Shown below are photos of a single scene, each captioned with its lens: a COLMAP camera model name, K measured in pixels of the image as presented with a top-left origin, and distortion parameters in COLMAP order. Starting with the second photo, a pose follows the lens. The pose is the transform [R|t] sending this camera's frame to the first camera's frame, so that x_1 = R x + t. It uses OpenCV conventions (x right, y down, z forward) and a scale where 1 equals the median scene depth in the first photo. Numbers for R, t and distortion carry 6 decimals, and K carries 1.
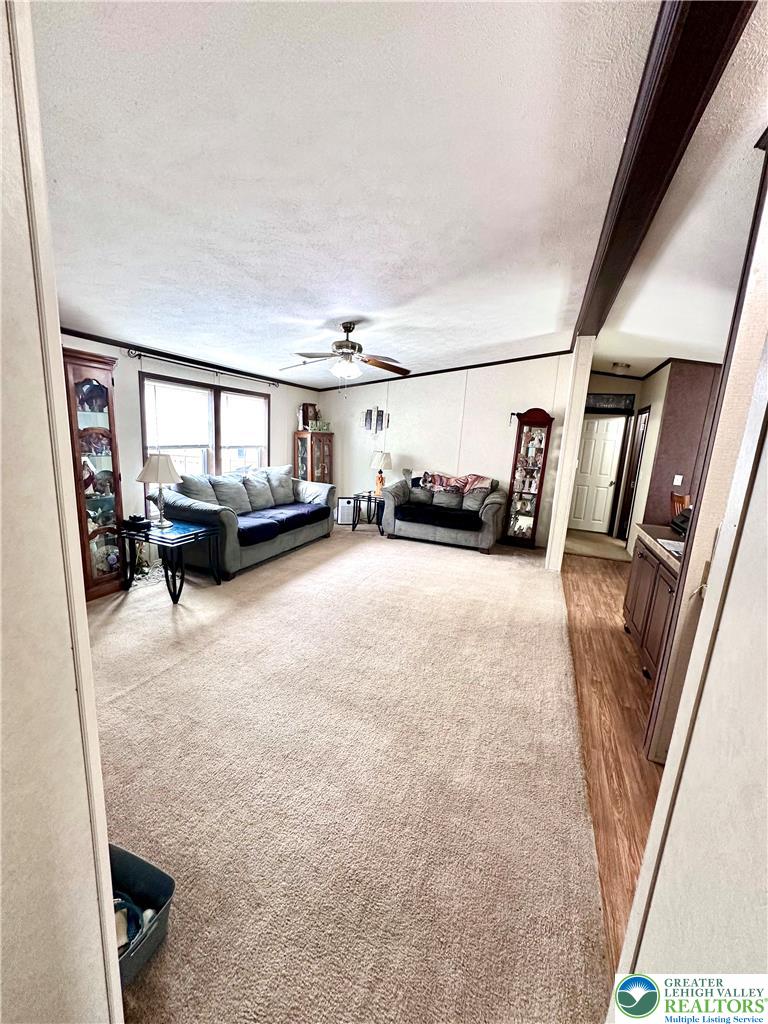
lens RADIAL K [[407.9, 0, 383.9], [0, 407.9, 514.3], [0, 0, 1]] dist [-0.004047, 0.001719]
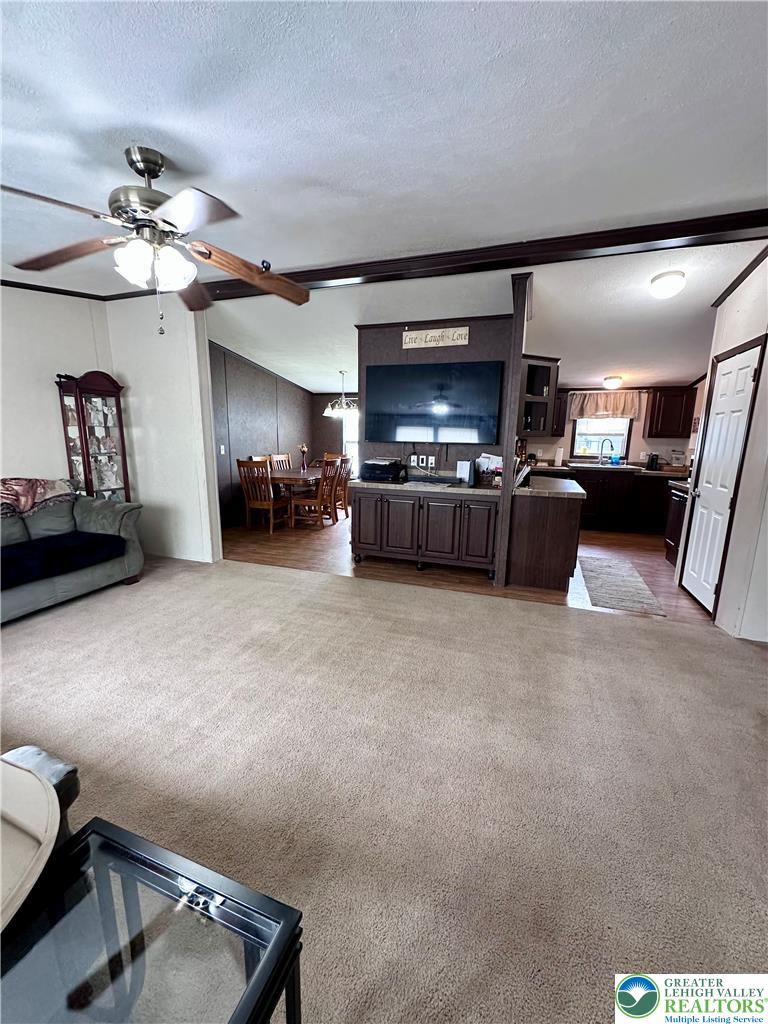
lens RADIAL K [[407.9, 0, 387.3], [0, 407.9, 514.4], [0, 0, 1]] dist [-0.004047, 0.001719]
pose [[-0.040024, -0.255872, 0.965882, -0.561406], [0.174467, 0.950017, 0.258899, -0.161993], [-0.983849, 0.178877, 0.006618, 0.752582]]
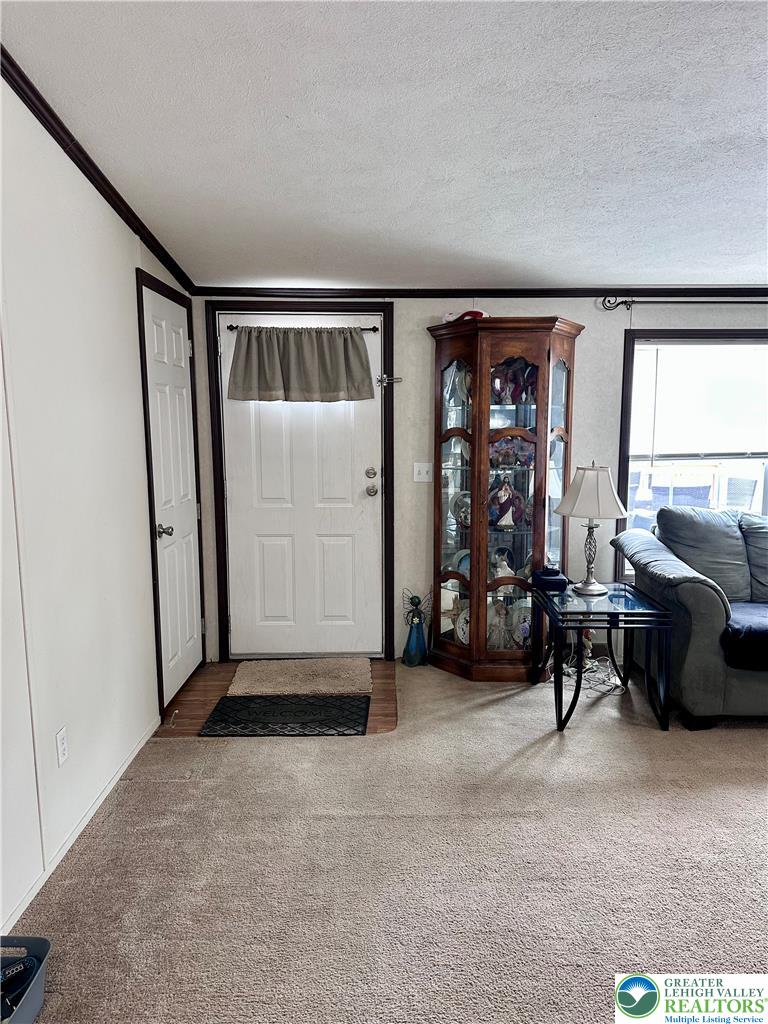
lens RADIAL K [[721.8, 0, 385.3], [0, 721.8, 513.9], [0, 0, 1]] dist [0.059846, -0.037694]
pose [[0.370899, 0.061341, -0.926645, 0.266655], [-0.151325, 0.988472, 0.004865, -0.037849], [0.916261, 0.138420, 0.375906, 0.312343]]
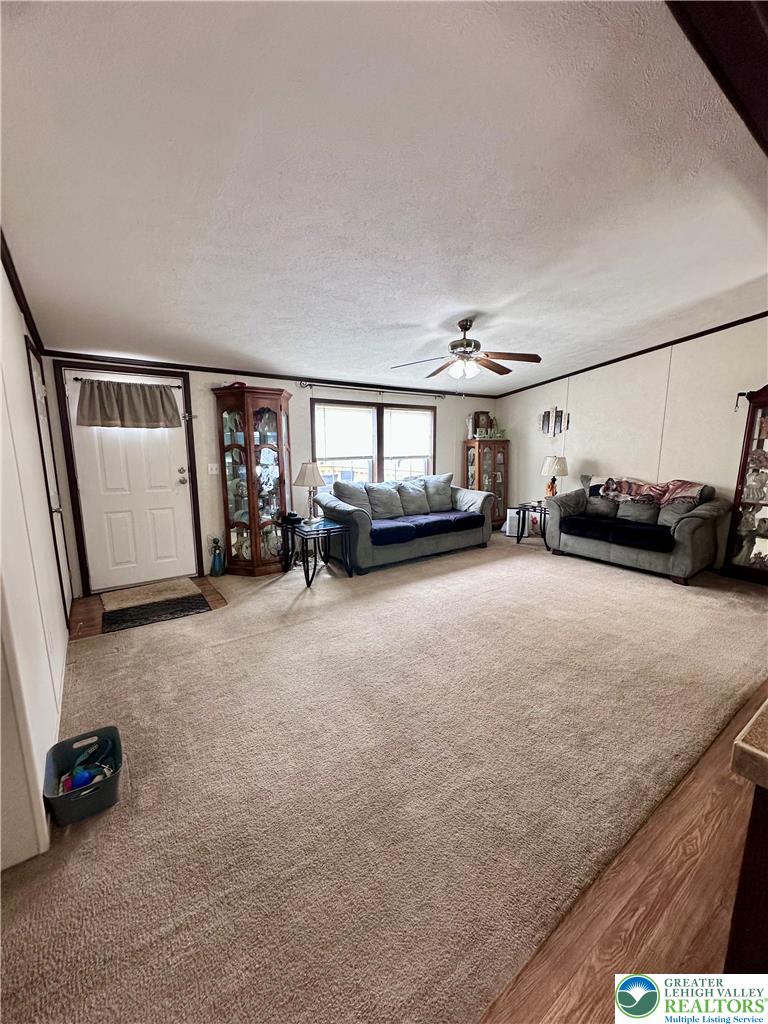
lens RADIAL K [[407.9, 0, 383.4], [0, 407.9, 513.8], [0, 0, 1]] dist [-0.004047, 0.001719]
pose [[0.836448, 0.028366, -0.547312, 0.271394], [-0.052170, 0.998246, -0.027994, 0.023982], [0.545558, 0.051968, 0.836460, 0.098272]]
